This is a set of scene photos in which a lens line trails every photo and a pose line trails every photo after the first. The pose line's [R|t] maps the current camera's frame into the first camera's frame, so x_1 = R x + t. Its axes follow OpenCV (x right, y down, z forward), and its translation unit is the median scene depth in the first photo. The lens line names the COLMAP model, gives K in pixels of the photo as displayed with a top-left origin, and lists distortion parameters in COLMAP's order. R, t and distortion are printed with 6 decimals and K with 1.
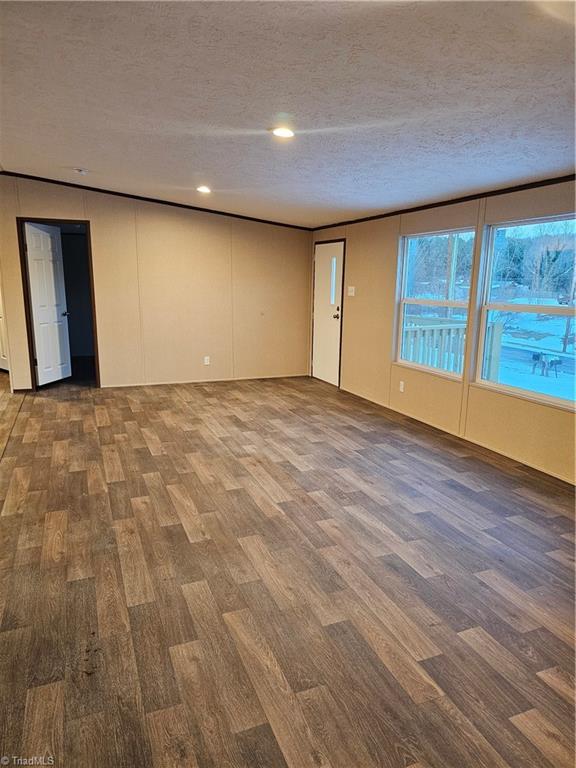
lens RADIAL K [[519.5, 0, 292.5], [0, 519.5, 385.1], [0, 0, 1]] dist [0.074537, -0.066696]
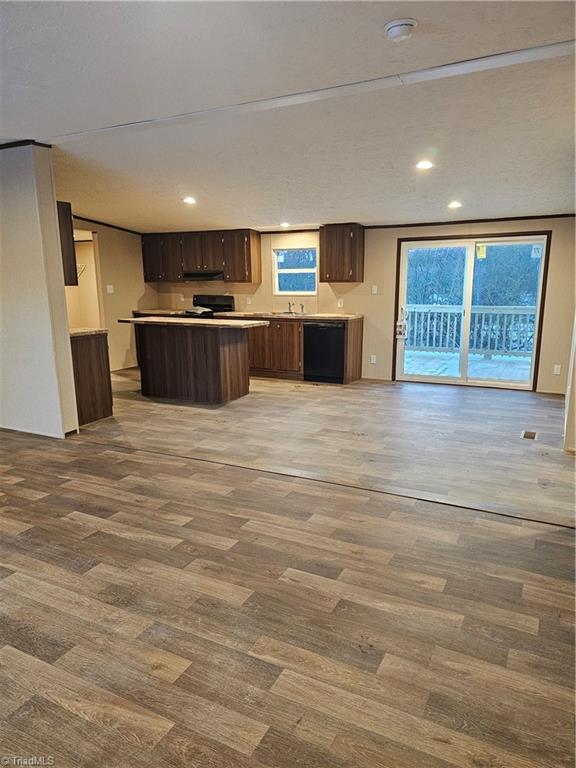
lens RADIAL K [[519.5, 0, 292.5], [0, 519.5, 385.1], [0, 0, 1]] dist [0.074537, -0.066696]
pose [[-0.757571, 0.128435, -0.639993, -0.035569], [-0.129998, 0.931126, 0.340741, -0.352499], [0.639677, 0.341333, -0.688698, 1.700349]]
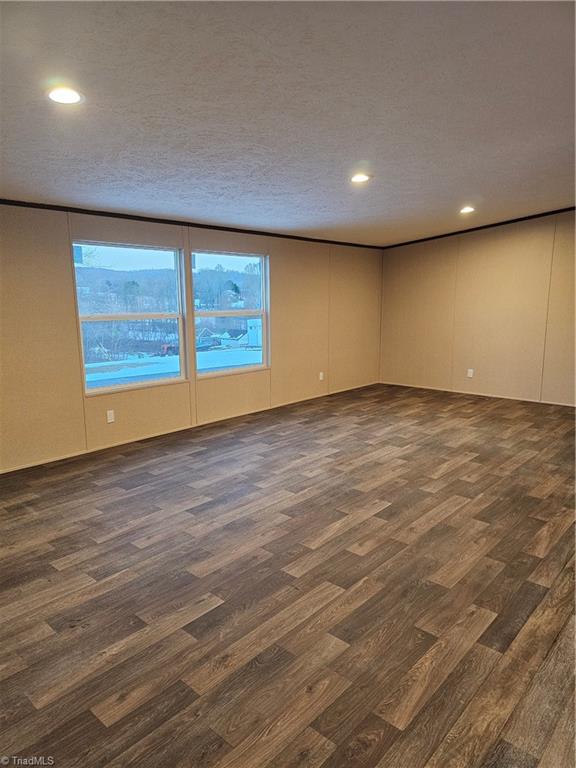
lens RADIAL K [[519.5, 0, 292.5], [0, 519.5, 385.1], [0, 0, 1]] dist [0.074537, -0.066696]
pose [[-0.443976, -0.164897, 0.880735, -0.918450], [0.176114, 0.947689, 0.266211, -0.303027], [-0.878561, 0.273301, -0.391711, 1.434852]]
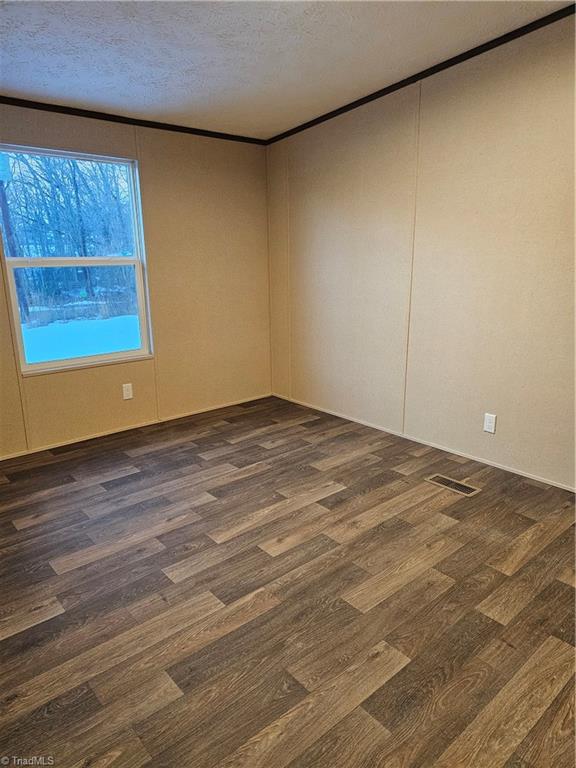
lens RADIAL K [[519.5, 0, 292.5], [0, 519.5, 385.1], [0, 0, 1]] dist [0.074537, -0.066696]
pose [[-0.326809, -0.244103, 0.913022, -0.847062], [0.192567, 0.928603, 0.317196, -0.223616], [-0.925264, 0.279481, -0.256470, 1.217403]]
